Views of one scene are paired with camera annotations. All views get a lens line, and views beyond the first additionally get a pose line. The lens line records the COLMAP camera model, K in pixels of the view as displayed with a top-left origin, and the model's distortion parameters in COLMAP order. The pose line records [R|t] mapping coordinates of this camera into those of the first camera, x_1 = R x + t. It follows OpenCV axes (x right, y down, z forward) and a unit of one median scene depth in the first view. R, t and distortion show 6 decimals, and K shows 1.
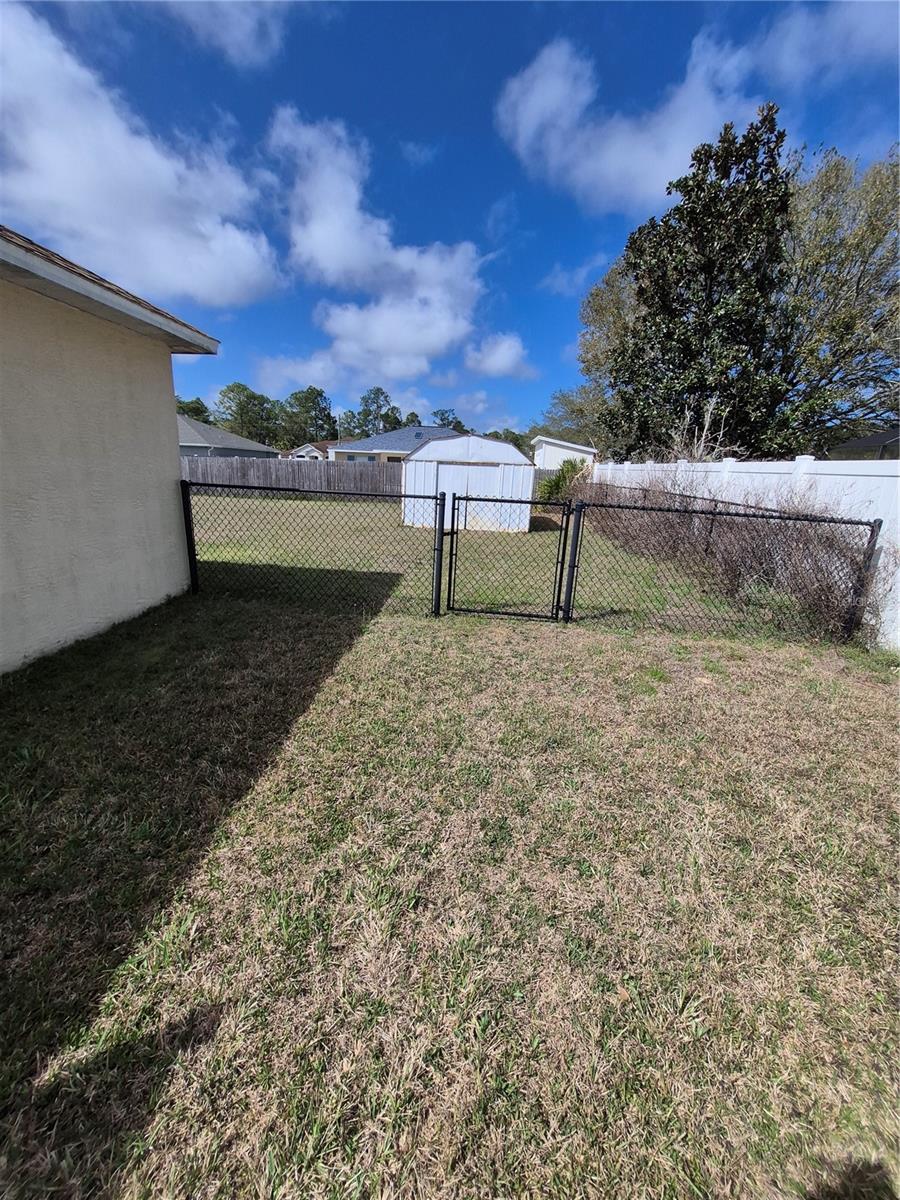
lens RADIAL K [[472.7, 0, 439.4], [0, 472.7, 604.8], [0, 0, 1]] dist [0.000758, -0.000001]
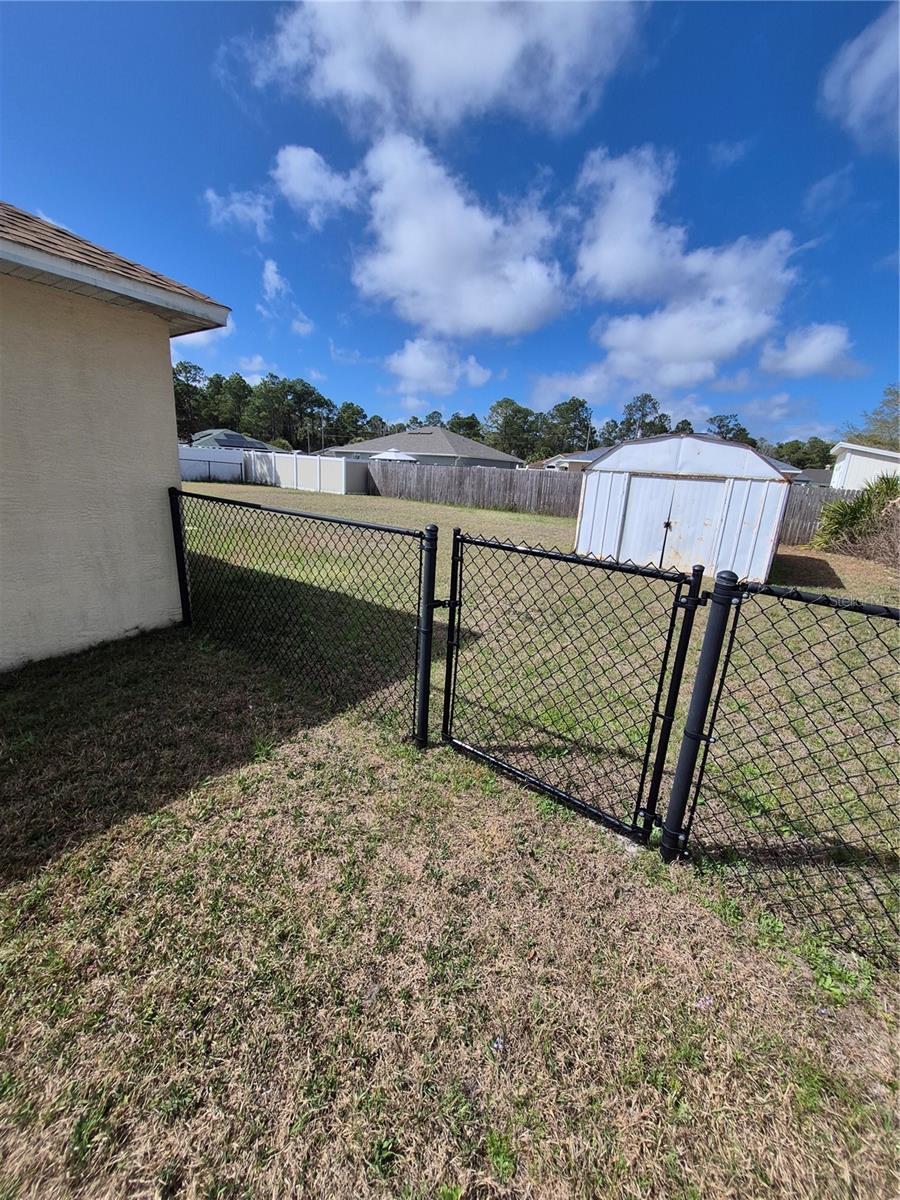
lens RADIAL K [[476.4, 0, 439.7], [0, 476.4, 590.0], [0, 0, 1]] dist [-0.030990, -0.000467]
pose [[0.869221, 0.131313, -0.476667, 0.103153], [-0.154806, 0.987893, -0.010149, -0.062793], [0.469563, 0.082613, 0.879025, 0.209863]]
